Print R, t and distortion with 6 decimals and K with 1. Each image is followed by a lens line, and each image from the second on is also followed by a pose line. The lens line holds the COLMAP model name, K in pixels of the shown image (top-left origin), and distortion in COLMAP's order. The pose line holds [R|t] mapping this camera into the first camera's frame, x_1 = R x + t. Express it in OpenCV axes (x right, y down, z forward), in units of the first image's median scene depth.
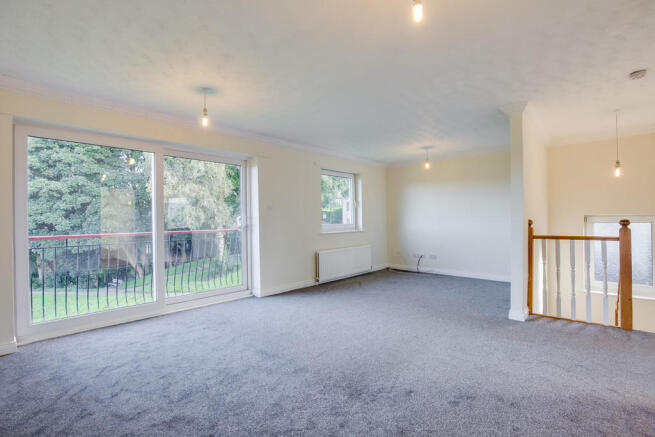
lens RADIAL K [[305.5, 0, 327.5], [0, 305.5, 218.5], [0, 0, 1]] dist [-0.031000, 0.000516]
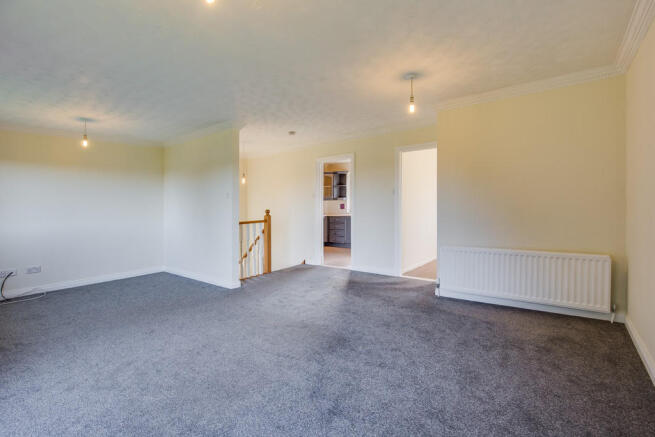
lens RADIAL K [[305.5, 0, 327.5], [0, 305.5, 218.5], [0, 0, 1]] dist [-0.031000, 0.000516]
pose [[-0.089448, -0.031196, 0.995503, -0.796363], [0.024743, 0.999131, 0.033533, 0.003363], [-0.995684, 0.027631, -0.088598, 0.794166]]
